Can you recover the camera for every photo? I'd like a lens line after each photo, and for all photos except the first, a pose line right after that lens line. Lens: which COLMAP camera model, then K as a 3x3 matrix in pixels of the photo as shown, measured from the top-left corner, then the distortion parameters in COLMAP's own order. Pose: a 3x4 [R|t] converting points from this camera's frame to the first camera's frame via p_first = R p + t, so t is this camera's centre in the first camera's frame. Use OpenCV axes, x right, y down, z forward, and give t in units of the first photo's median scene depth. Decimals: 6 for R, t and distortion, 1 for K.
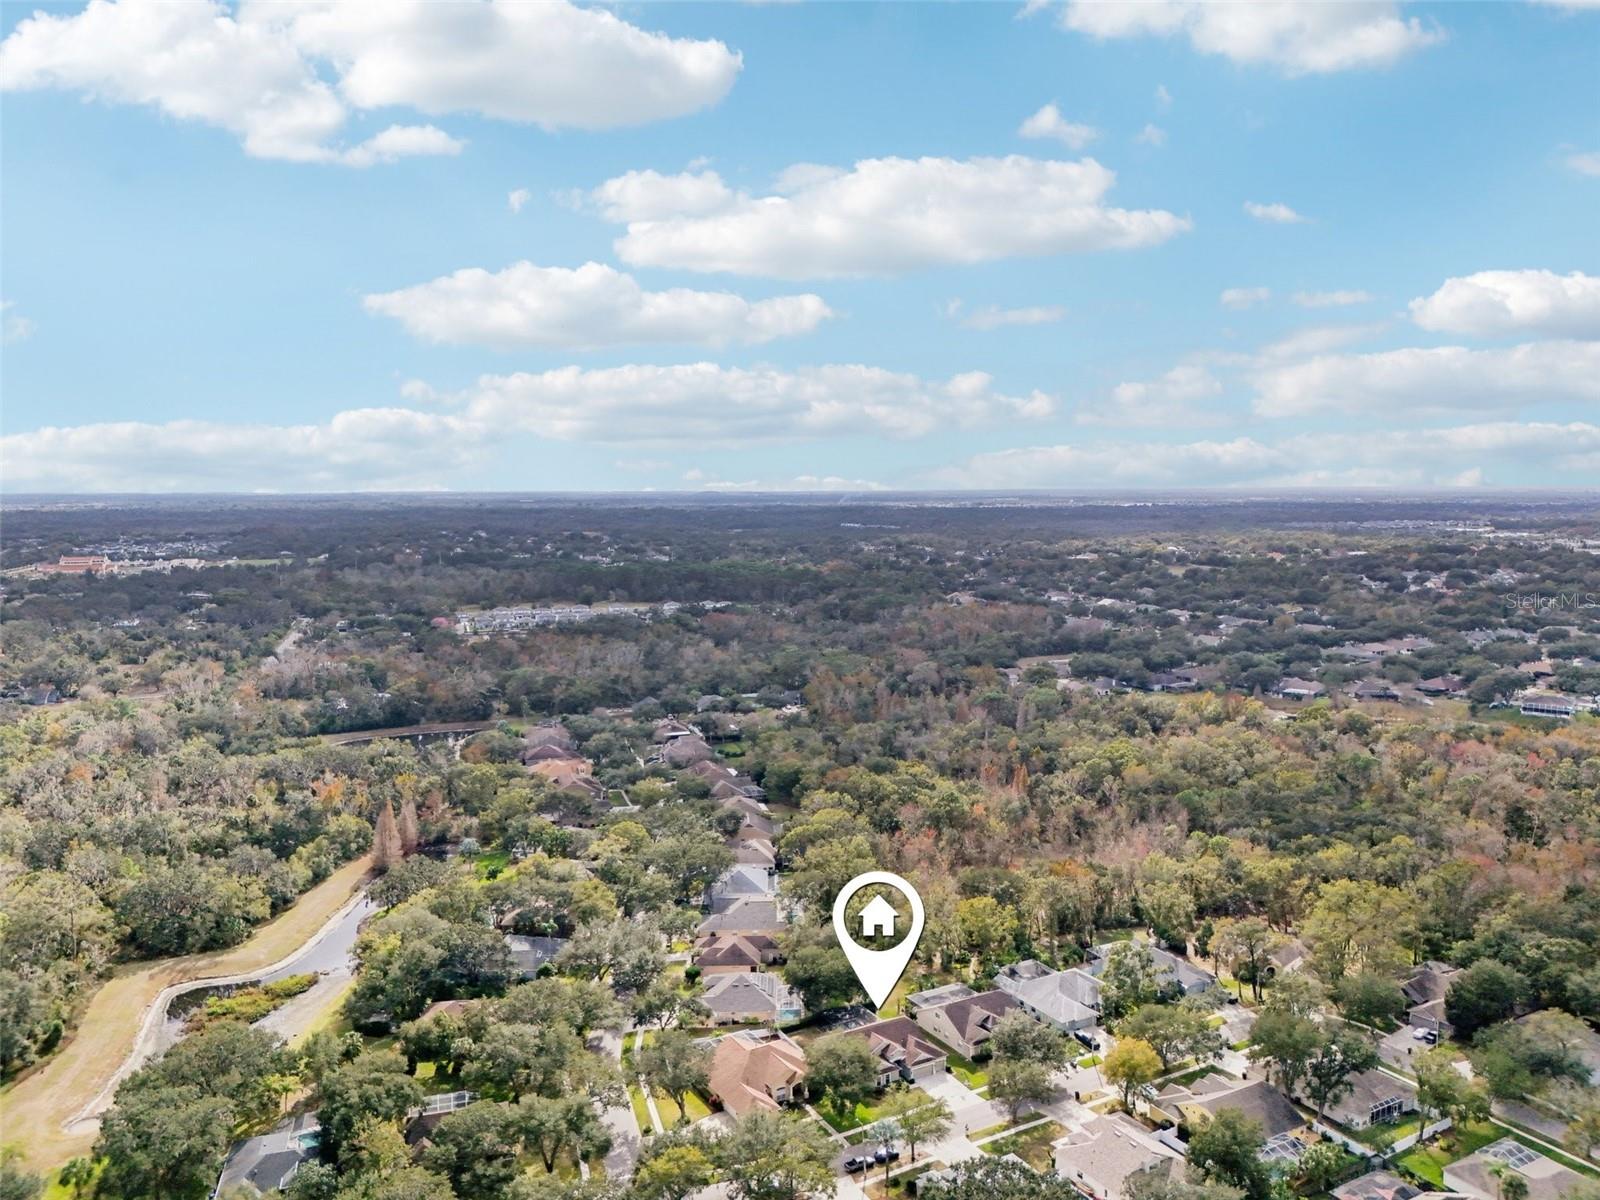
lens RADIAL K [[1207.3, 0, 800.0], [0, 1207.3, 600.0], [0, 0, 1]] dist [0.099607, -0.104555]
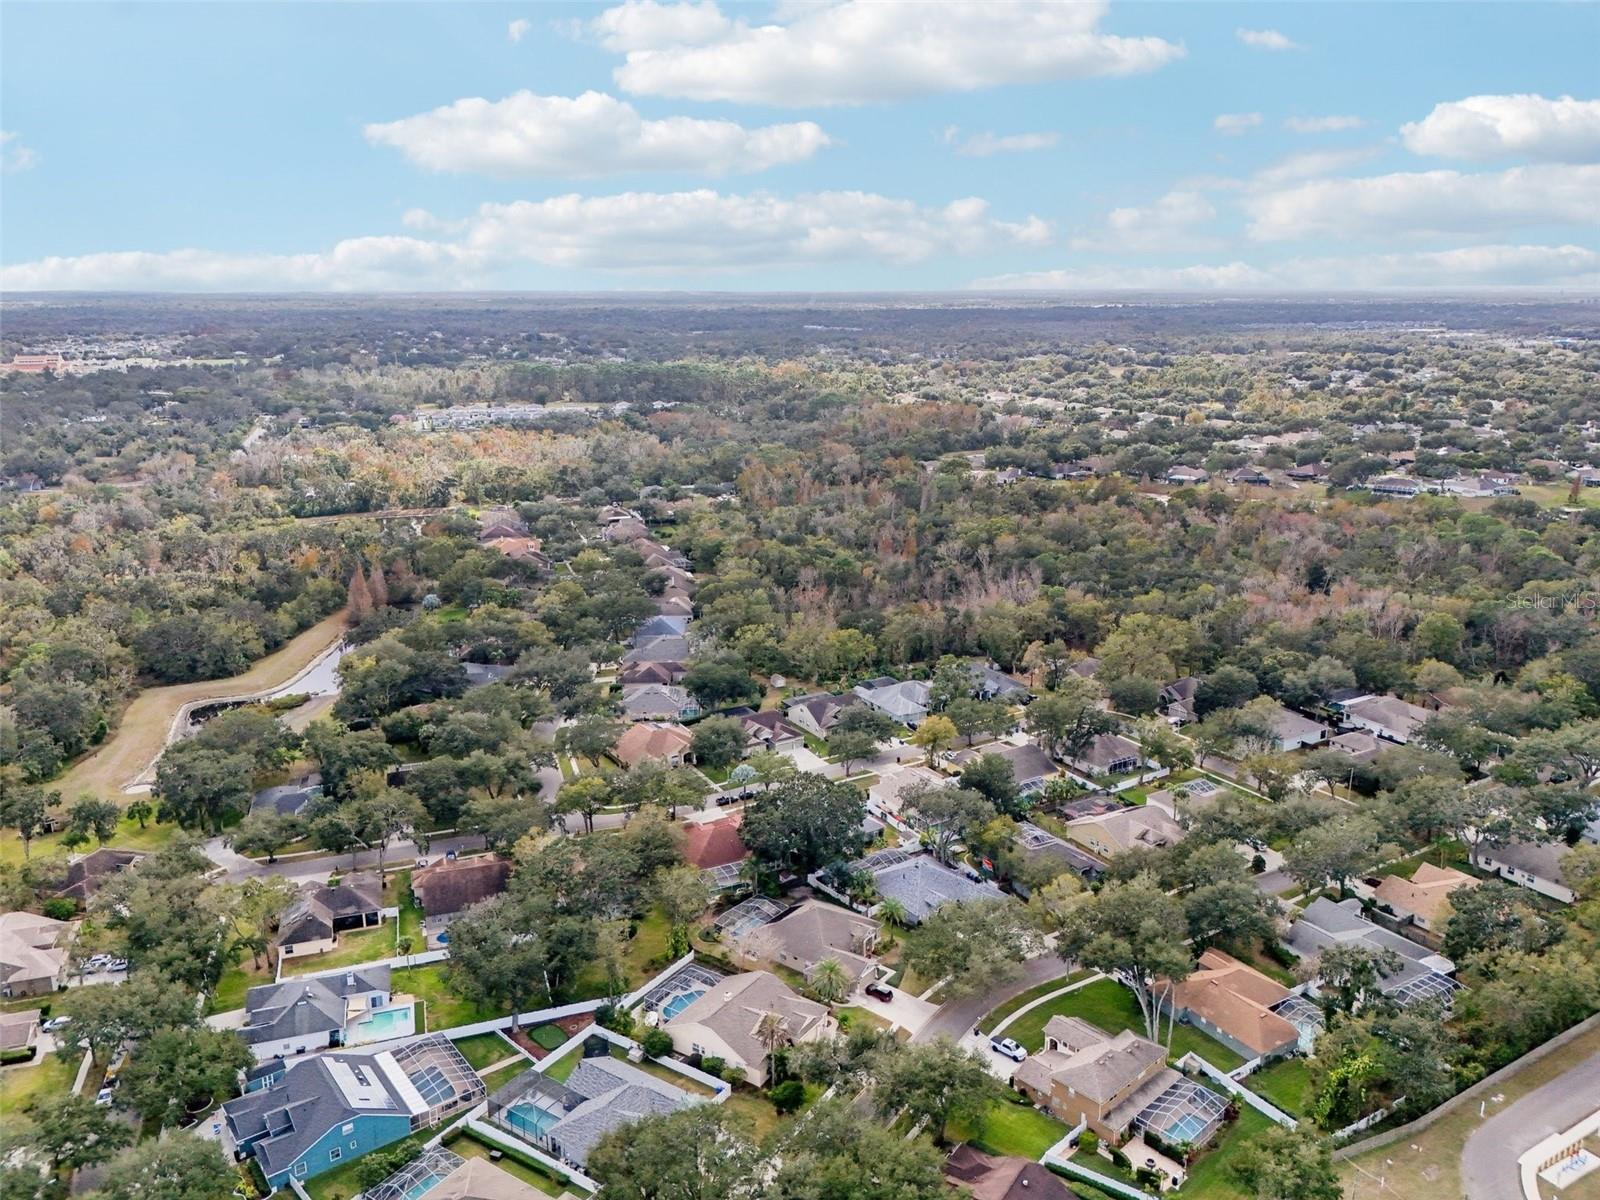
lens RADIAL K [[1207.3, 0, 800.0], [0, 1207.3, 600.0], [0, 0, 1]] dist [0.099607, -0.104555]
pose [[0.999691, -0.004537, 0.024426, 0.044083], [0.000638, 0.987549, 0.157308, 0.013102], [-0.024835, -0.157244, 0.987247, -0.132594]]
